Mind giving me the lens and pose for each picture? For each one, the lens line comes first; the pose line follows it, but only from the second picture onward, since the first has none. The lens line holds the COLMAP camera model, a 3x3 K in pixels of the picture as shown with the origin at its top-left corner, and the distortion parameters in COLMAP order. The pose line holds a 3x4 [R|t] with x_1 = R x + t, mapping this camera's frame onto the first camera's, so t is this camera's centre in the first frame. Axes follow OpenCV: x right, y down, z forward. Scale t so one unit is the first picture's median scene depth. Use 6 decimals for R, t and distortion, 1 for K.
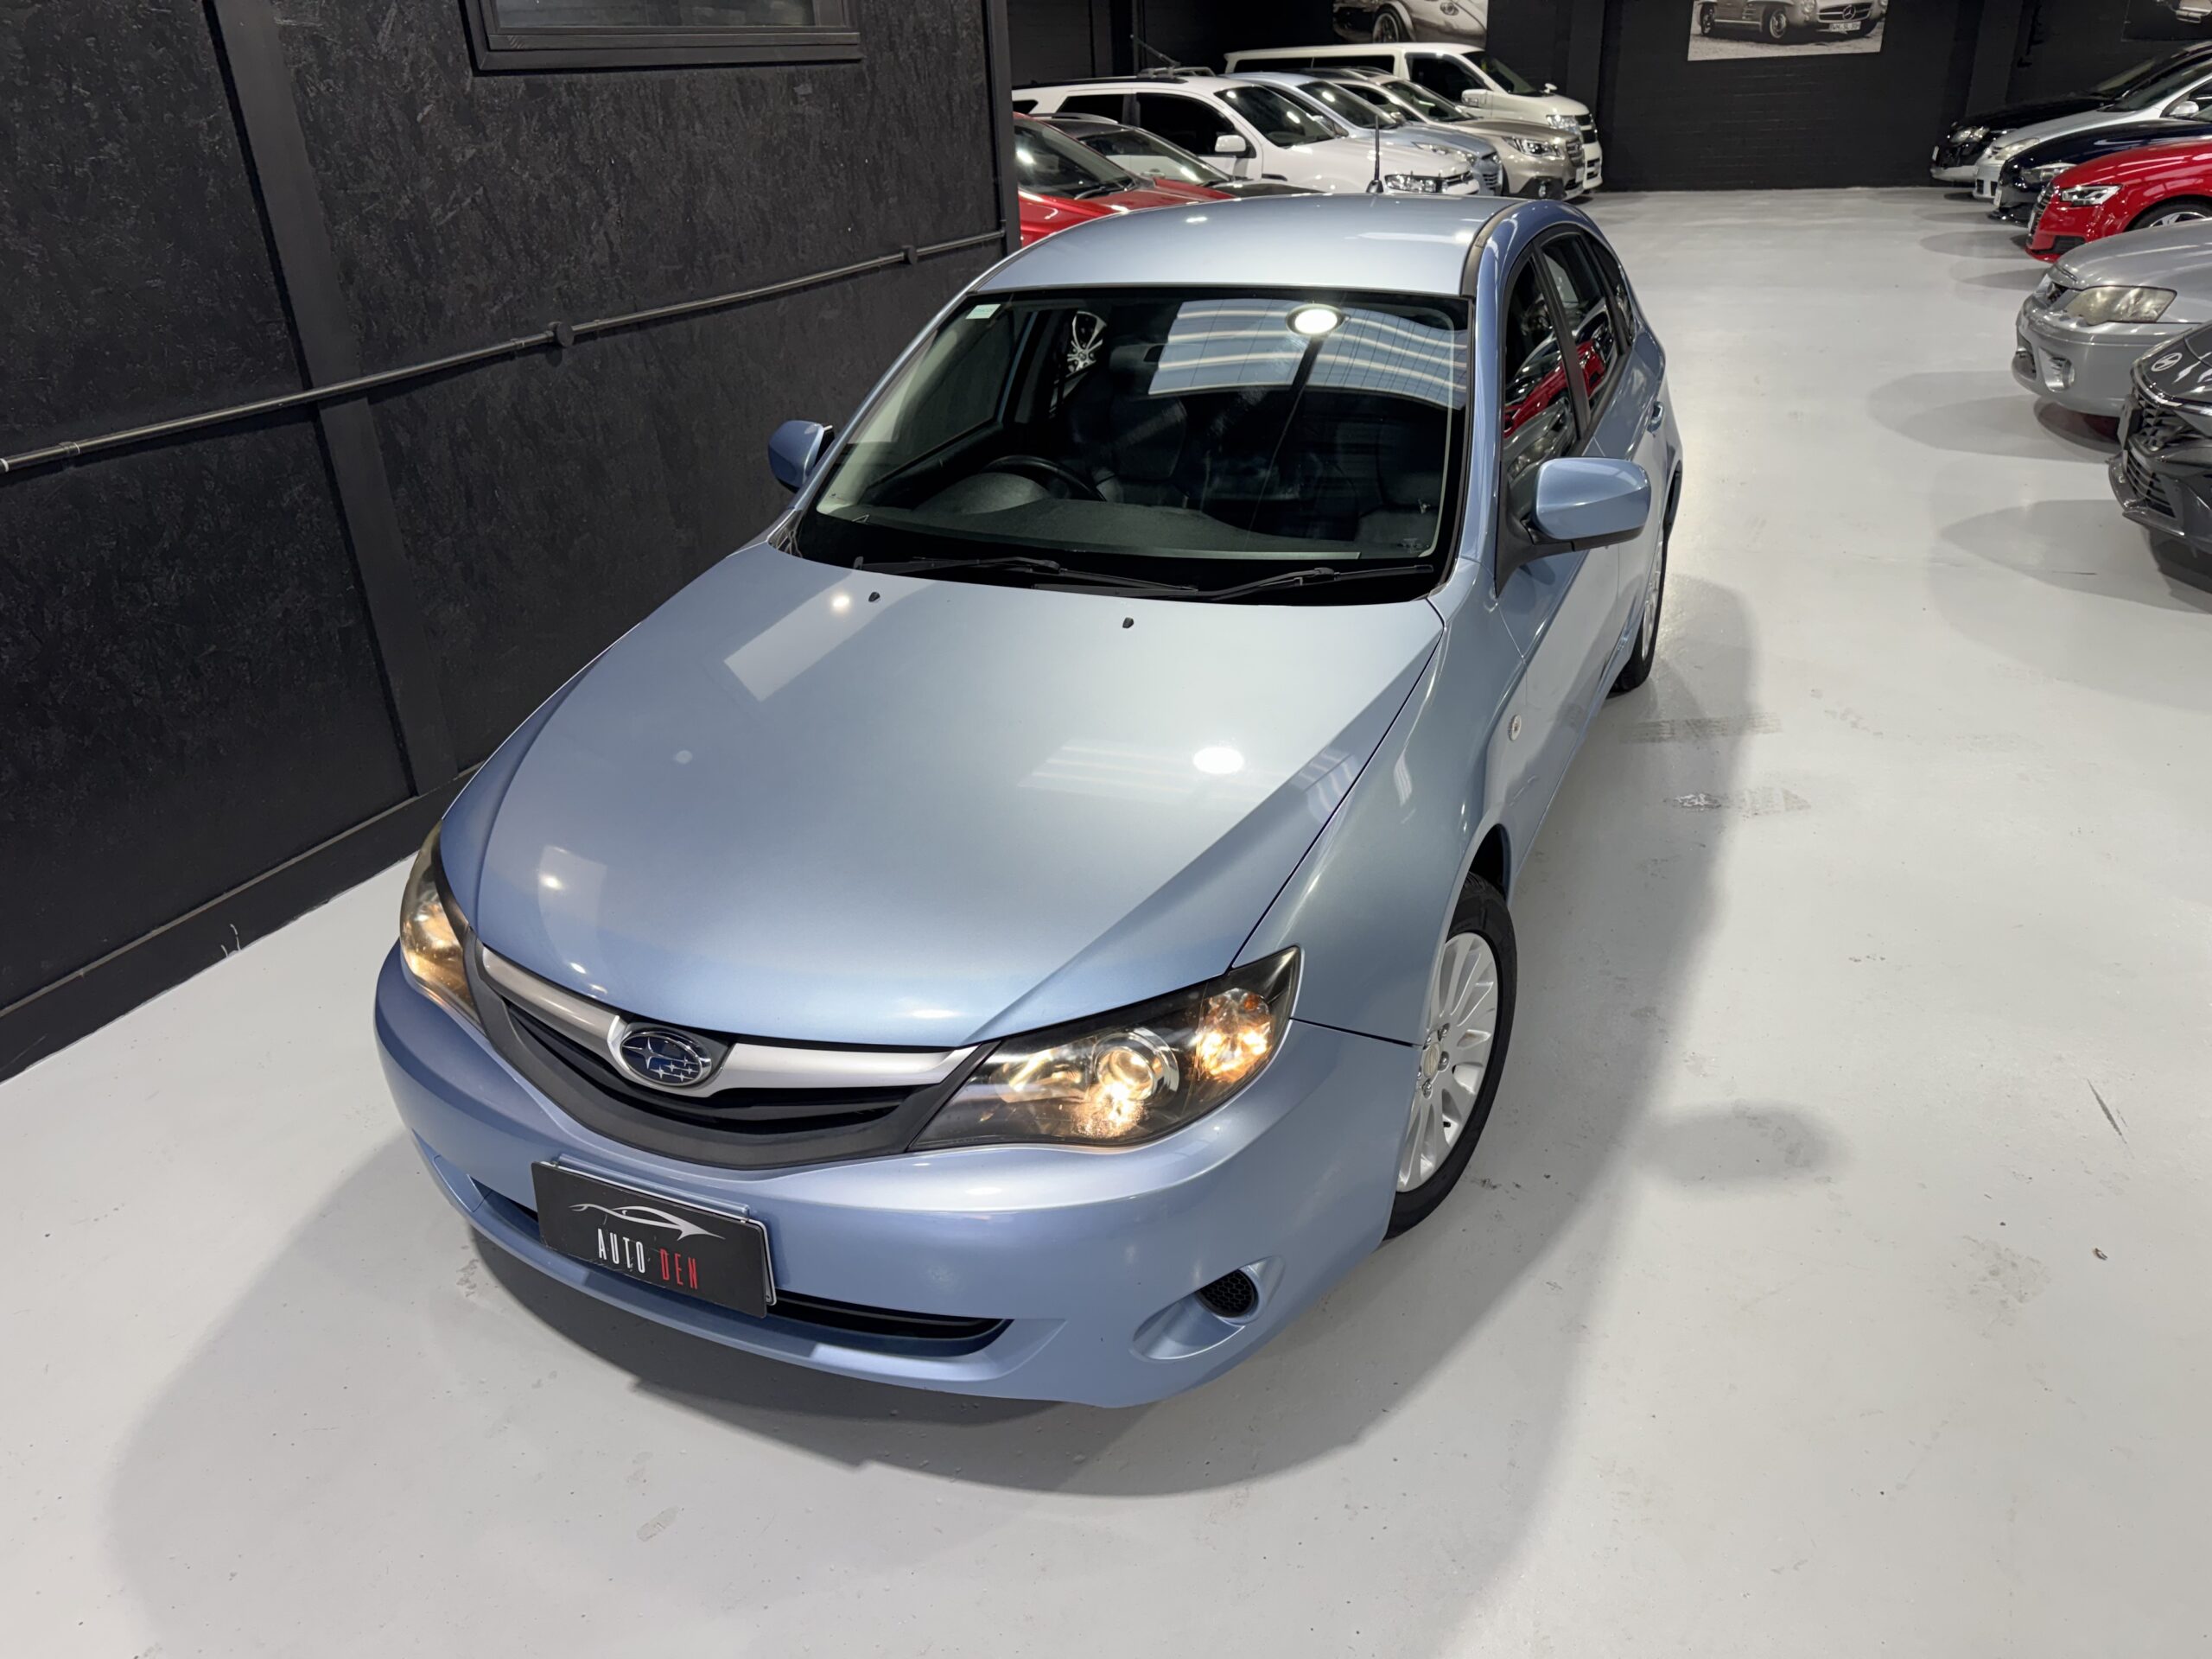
lens RADIAL K [[1543.2, 0, 1092.9], [0, 1543.2, 825.0], [0, 0, 1]] dist [0.022286, -0.021335]
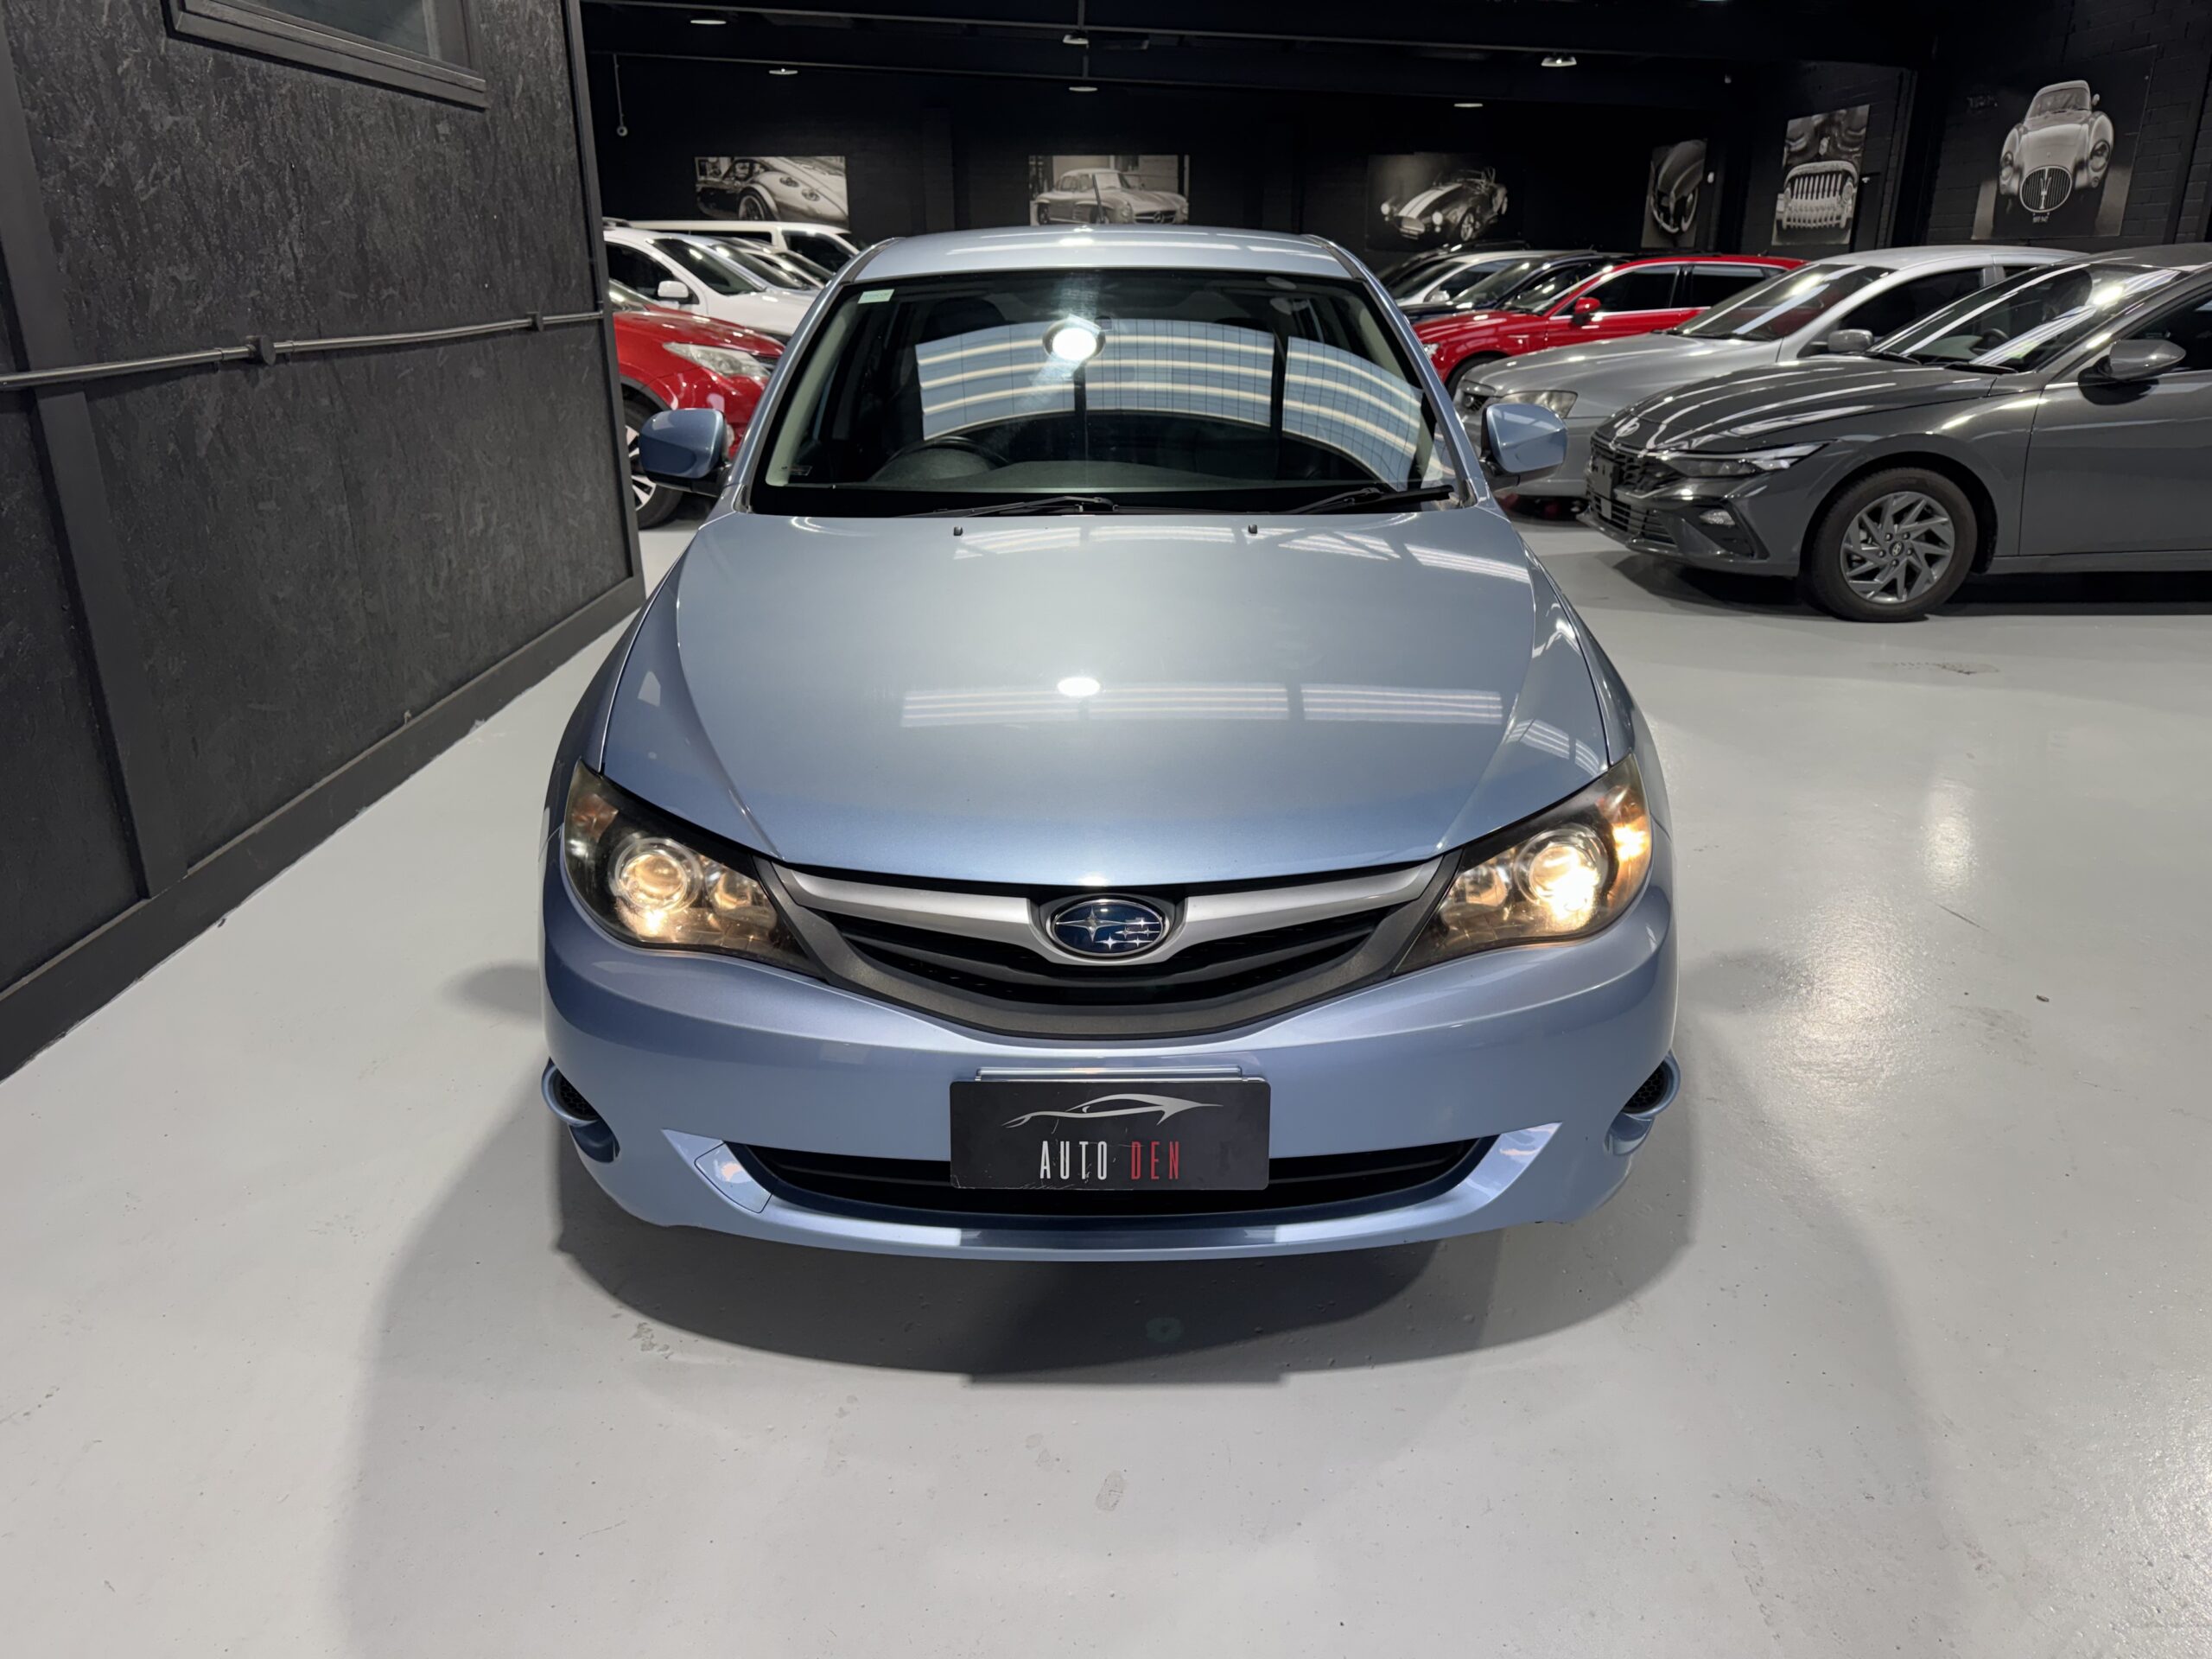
lens RADIAL K [[1548.5, 0, 1106.0], [0, 1548.5, 829.5], [0, 0, 1]] dist [0.011850, -0.009149]
pose [[0.911632, -0.101038, 0.398396, -0.308899], [0.144500, 0.986222, -0.080537, 0.082440], [-0.384769, 0.130988, 0.913671, 0.087126]]
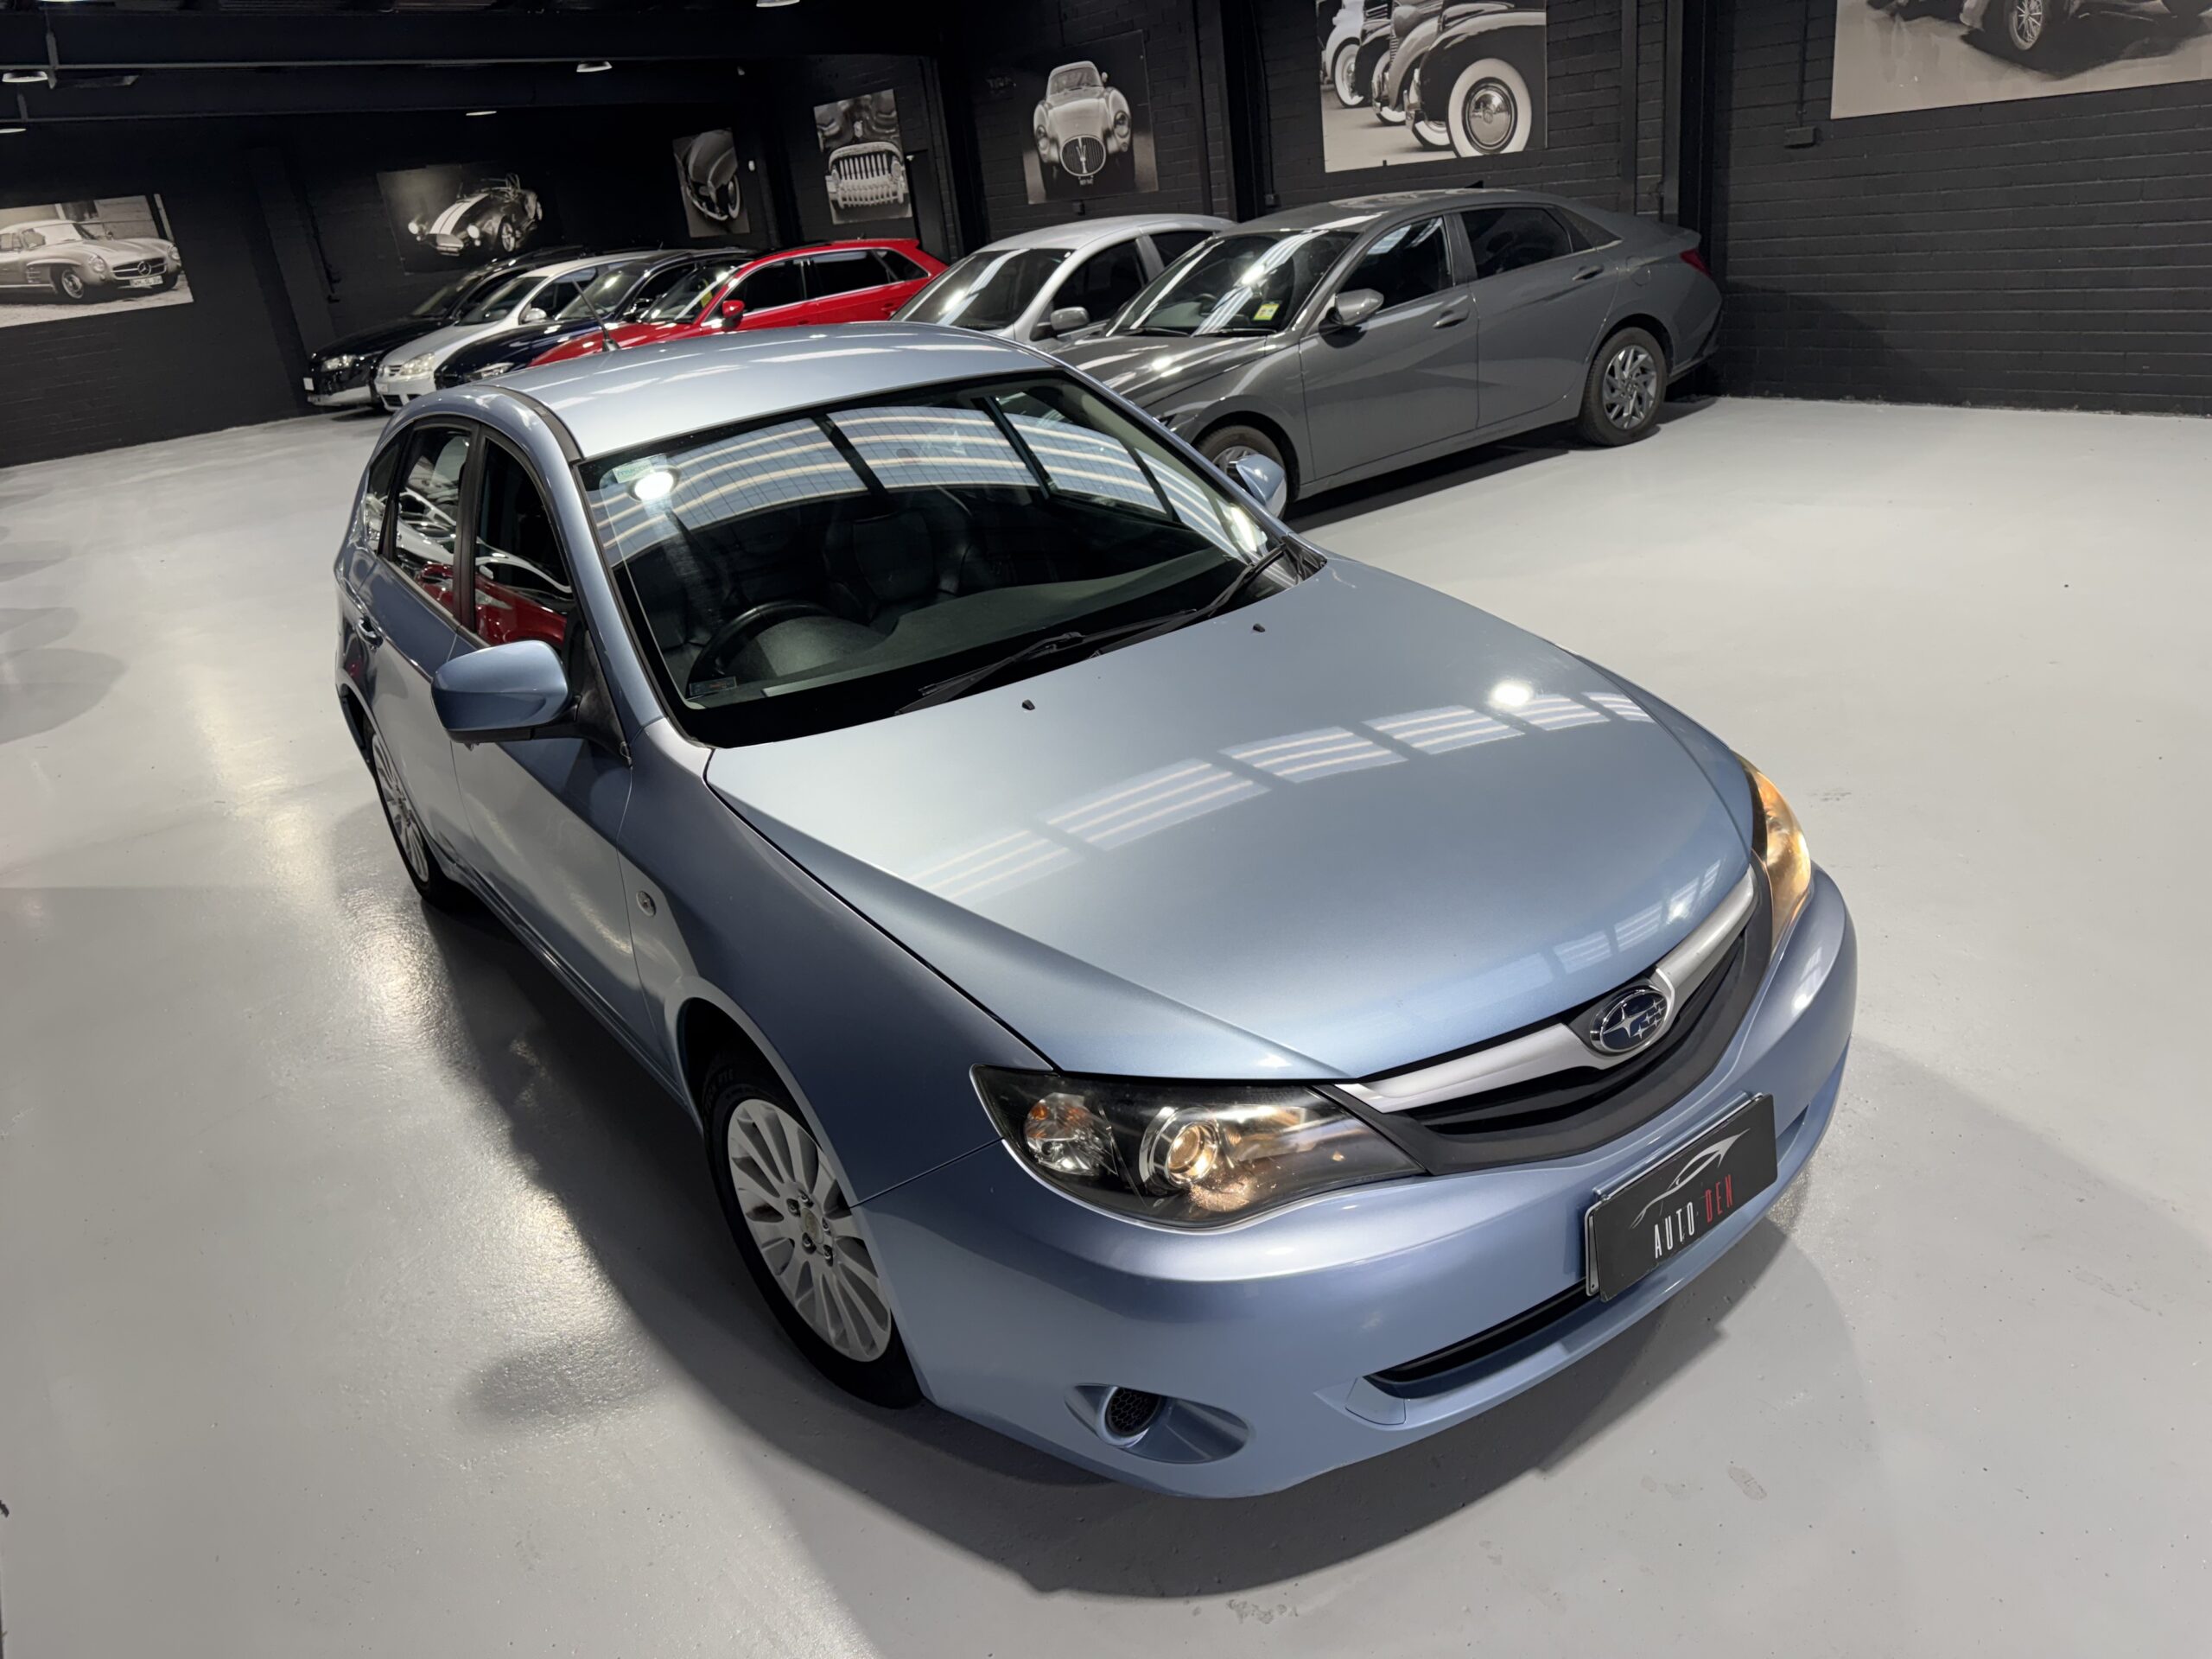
lens RADIAL K [[1551.3, 0, 1098.1], [0, 1551.3, 821.0], [0, 0, 1]] dist [0.022742, -0.024539]
pose [[0.513214, -0.342742, 0.786854, -0.585777], [0.455861, 0.885646, 0.088445, -0.100906], [-0.727188, 0.313305, 0.610768, 0.295430]]
